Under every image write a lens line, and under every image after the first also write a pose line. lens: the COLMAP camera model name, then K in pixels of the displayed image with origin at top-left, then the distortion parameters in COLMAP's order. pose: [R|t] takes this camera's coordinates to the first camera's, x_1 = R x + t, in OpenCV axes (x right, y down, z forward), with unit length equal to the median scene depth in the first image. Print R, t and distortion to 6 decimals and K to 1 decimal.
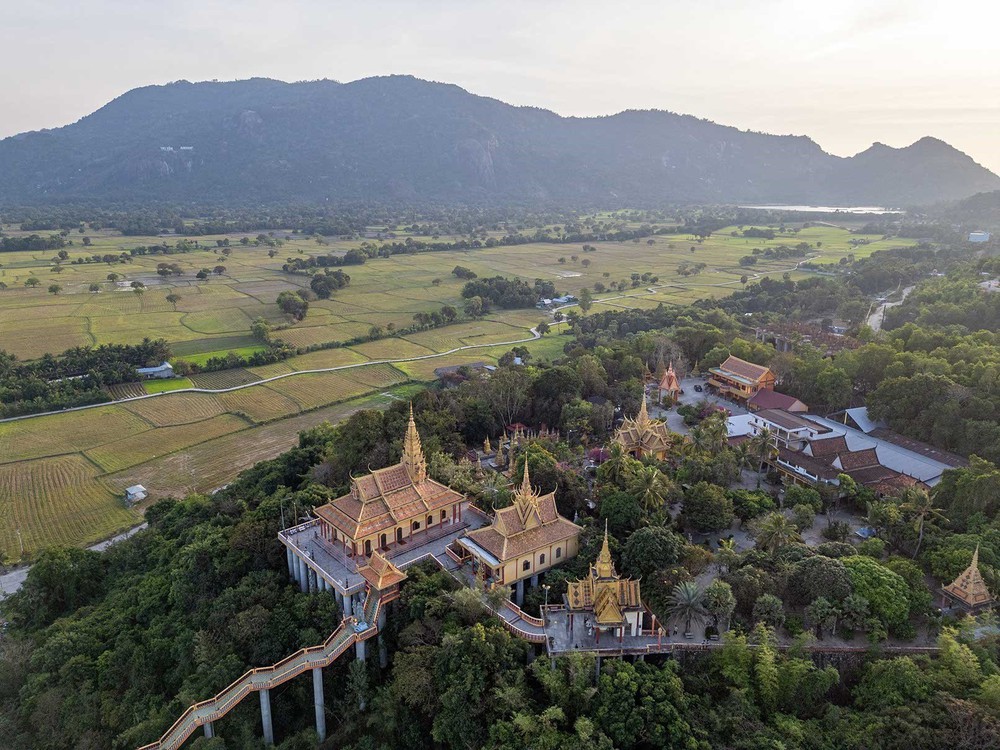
lens RADIAL K [[702.8, 0, 502.6], [0, 702.8, 371.4], [0, 0, 1]] dist [0.064976, -0.055441]
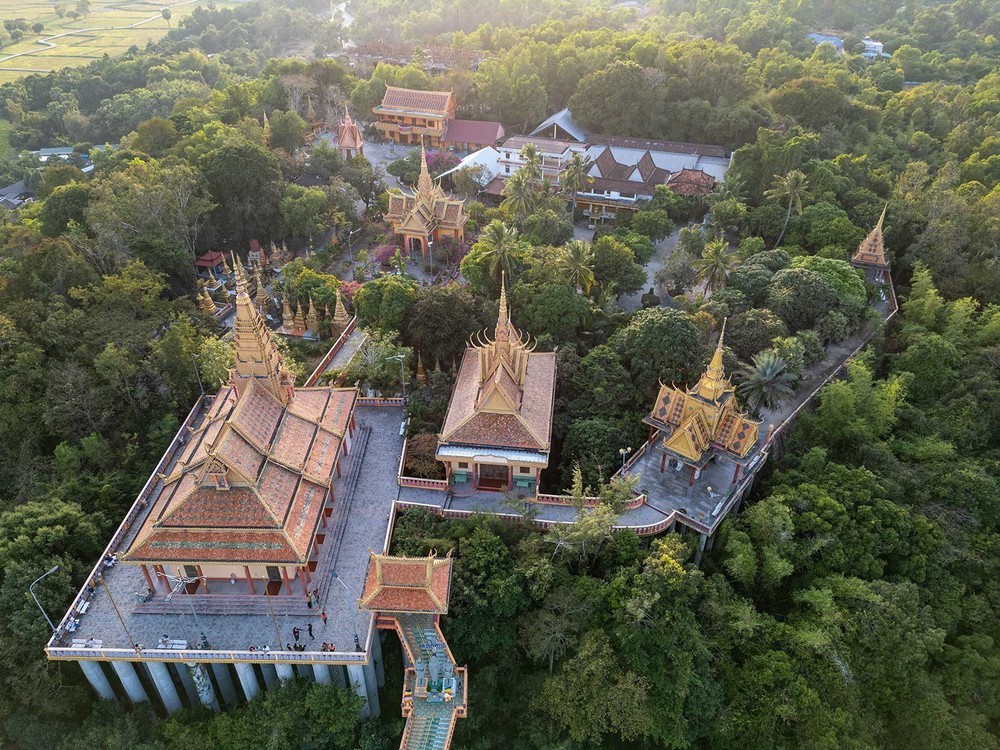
lens RADIAL K [[702.8, 0, 504.0], [0, 702.8, 374.1], [0, 0, 1]] dist [0.064976, -0.055441]
pose [[0.672934, -0.414327, 0.612775, -0.297435], [0.194455, 0.898358, 0.393878, -0.030829], [-0.713685, -0.145897, 0.685104, 0.492134]]
